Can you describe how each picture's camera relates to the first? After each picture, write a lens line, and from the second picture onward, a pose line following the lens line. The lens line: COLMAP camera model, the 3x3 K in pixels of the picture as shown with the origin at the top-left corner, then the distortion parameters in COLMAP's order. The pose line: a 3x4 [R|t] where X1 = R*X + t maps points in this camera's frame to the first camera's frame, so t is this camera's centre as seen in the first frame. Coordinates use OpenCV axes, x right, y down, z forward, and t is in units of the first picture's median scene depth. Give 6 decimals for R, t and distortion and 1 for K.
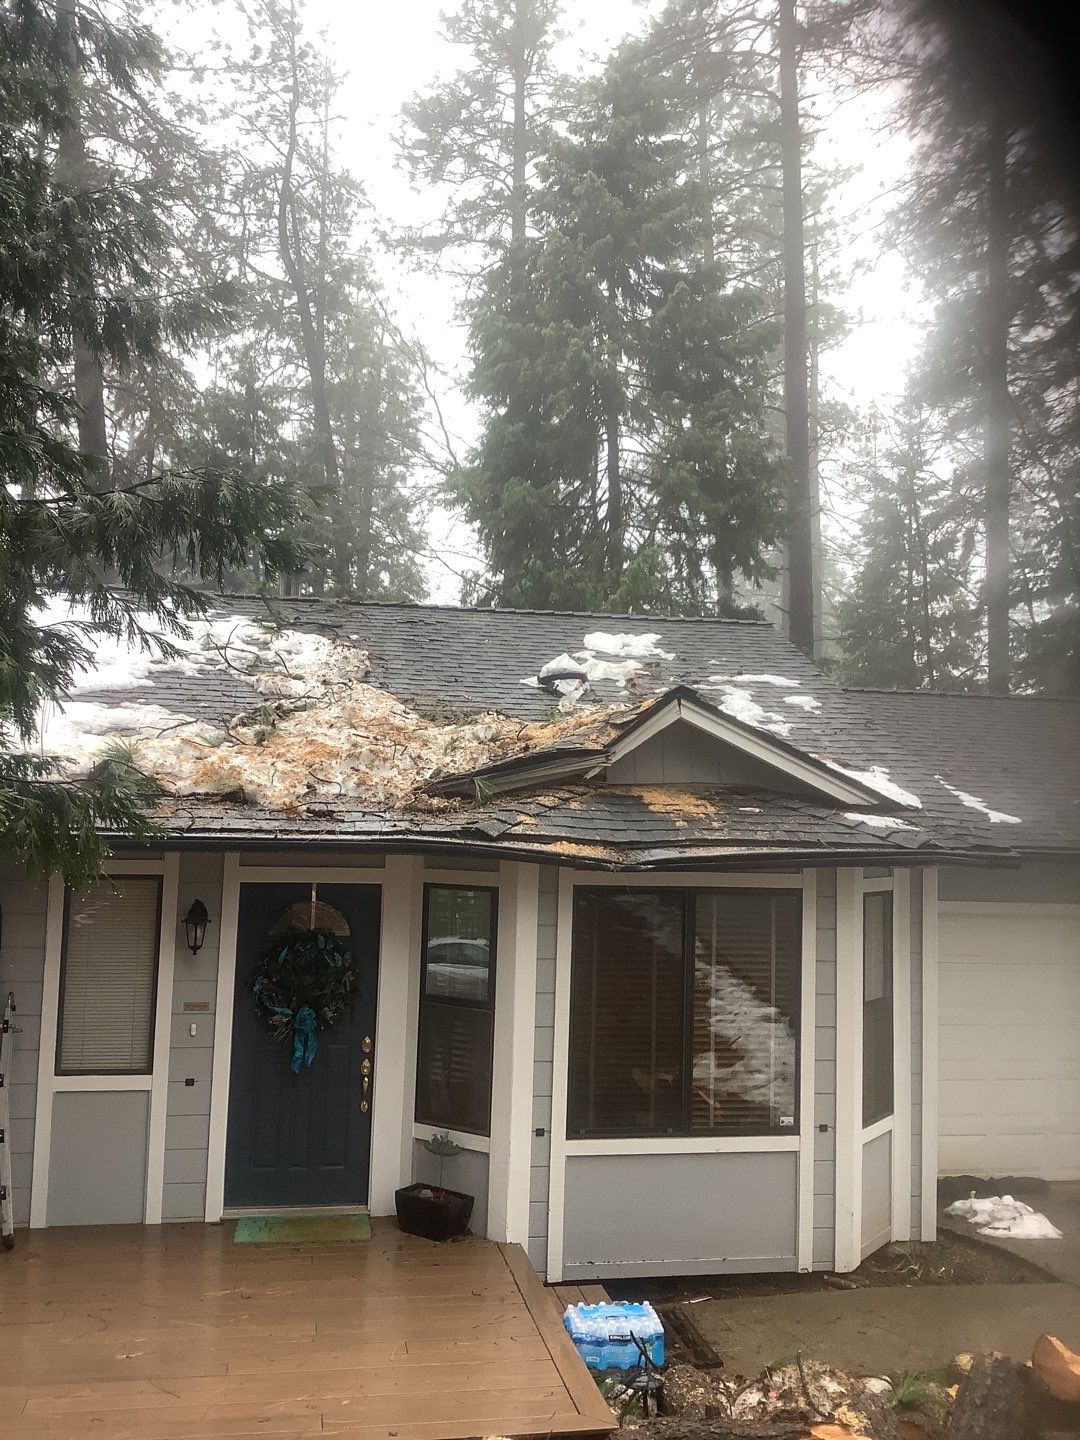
lens RADIAL K [[1318.5, 0, 540.0], [0, 1318.5, 720.0], [0, 0, 1]] dist [0.153195, -0.280740]
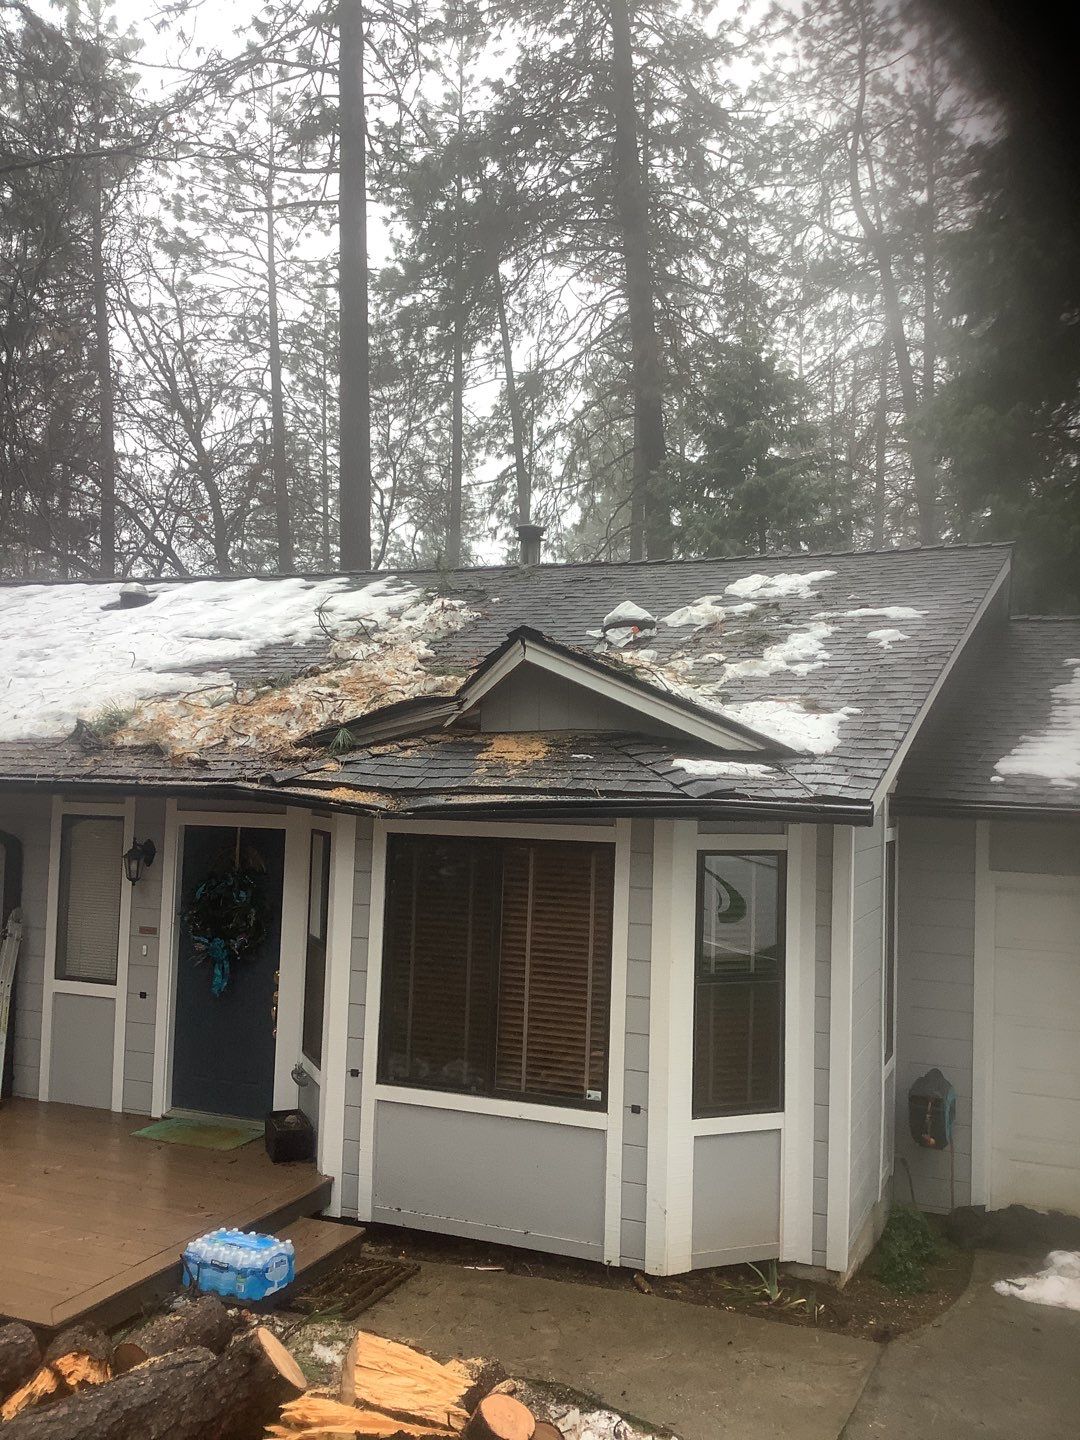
lens RADIAL K [[1318.5, 0, 540.0], [0, 1318.5, 720.0], [0, 0, 1]] dist [0.153195, -0.280740]
pose [[0.828087, -0.026984, -0.559950, 0.678406], [0.036409, 0.999321, 0.005687, 0.038336], [0.559417, -0.025096, 0.828507, 0.237831]]
